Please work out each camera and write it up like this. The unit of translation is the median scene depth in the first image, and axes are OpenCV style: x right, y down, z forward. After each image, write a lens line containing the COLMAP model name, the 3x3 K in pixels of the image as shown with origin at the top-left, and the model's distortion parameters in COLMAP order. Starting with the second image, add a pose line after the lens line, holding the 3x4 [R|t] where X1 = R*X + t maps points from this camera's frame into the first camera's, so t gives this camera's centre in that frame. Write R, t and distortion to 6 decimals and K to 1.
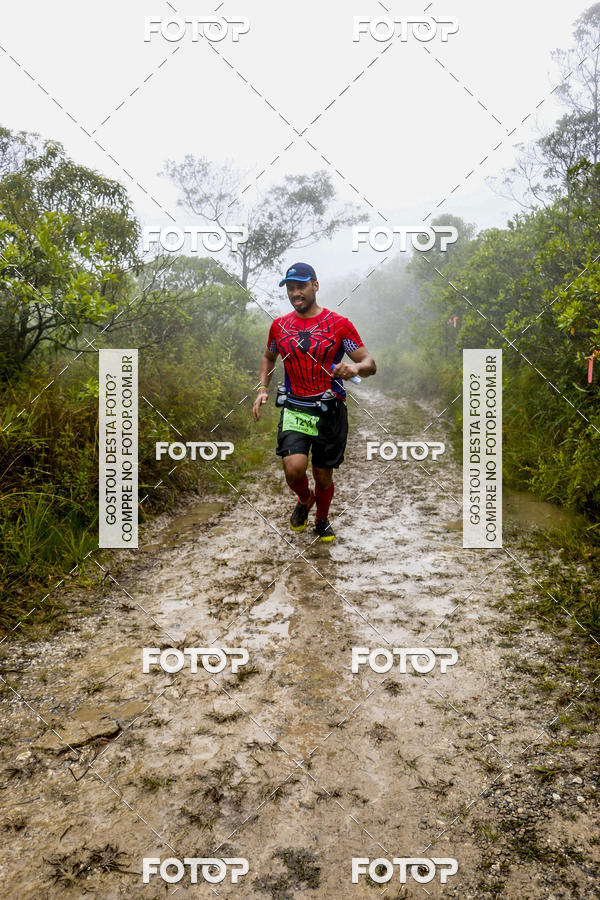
lens RADIAL K [[847.8, 0, 319.1], [0, 847.8, 446.0], [0, 0, 1]] dist [-0.076182, 0.000000]
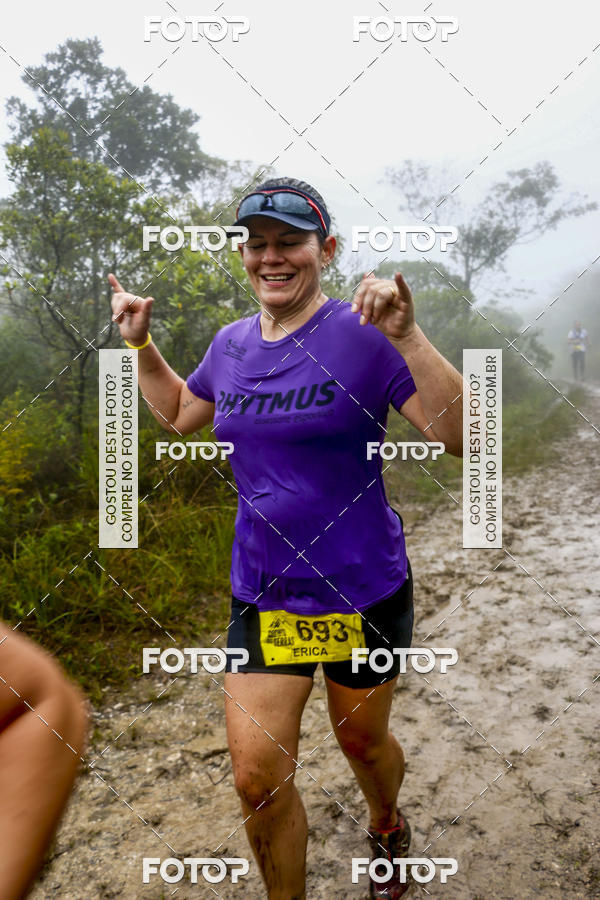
lens RADIAL K [[847.8, 0, 306.8], [0, 847.8, 440.7], [0, 0, 1]] dist [-0.076182, 0.000000]
pose [[0.953632, -0.028633, -0.299611, 0.098430], [0.026703, 0.999588, -0.010534, -0.015783], [0.299789, 0.002045, 0.954003, 0.007812]]
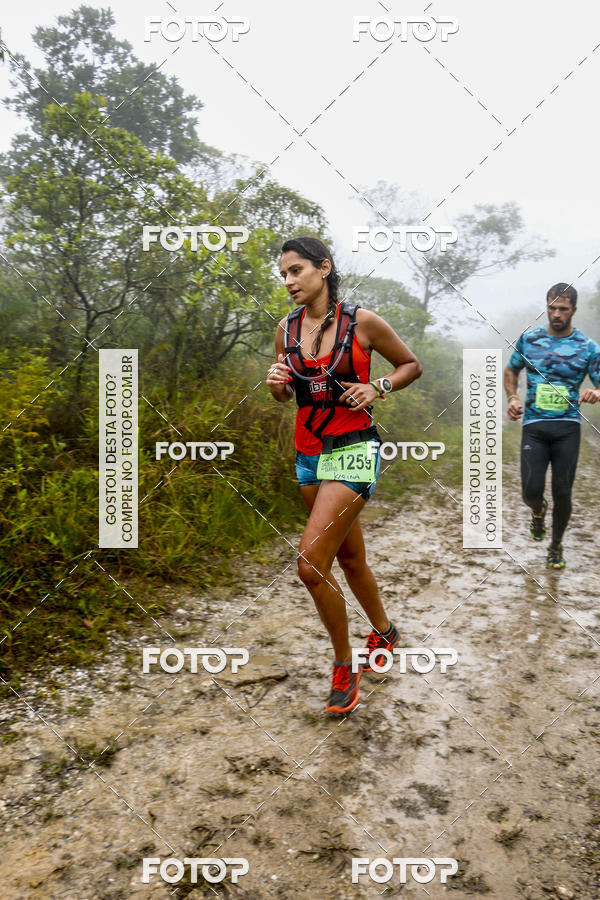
lens RADIAL K [[847.8, 0, 315.4], [0, 847.8, 456.4], [0, 0, 1]] dist [-0.076182, 0.000000]
pose [[0.975643, 0.099262, -0.195619, -0.000322], [-0.102069, 0.994768, -0.004298, 0.025427], [0.194169, 0.024160, 0.980670, -0.107302]]
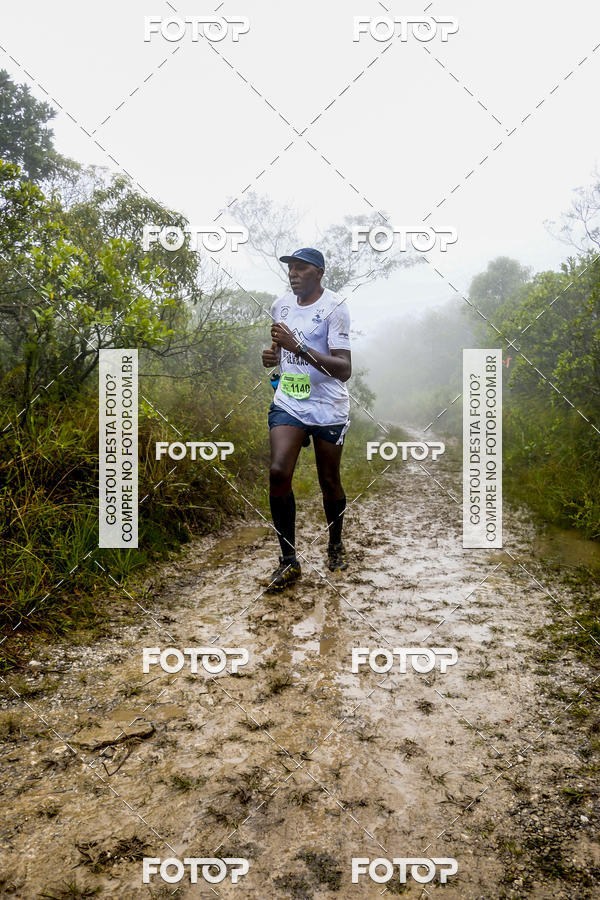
lens RADIAL K [[847.8, 0, 318.5], [0, 847.8, 436.0], [0, 0, 1]] dist [-0.076182, 0.000000]
pose [[0.997361, 0.037325, -0.062268, 0.008461], [-0.040877, 0.997549, -0.056792, 0.021071], [0.059996, 0.059187, 0.996442, -0.018337]]
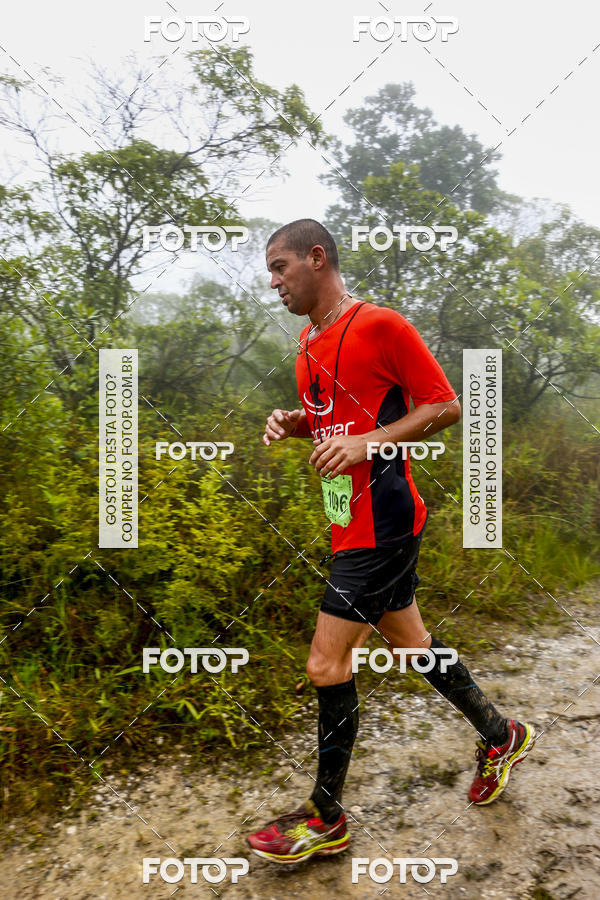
lens RADIAL K [[847.8, 0, 306.1], [0, 847.8, 446.4], [0, 0, 1]] dist [-0.076182, 0.000000]
pose [[0.841614, 0.049493, -0.537807, -0.004447], [-0.082244, 0.995923, -0.037050, 0.034573], [0.533781, 0.075413, 0.842253, -0.162955]]
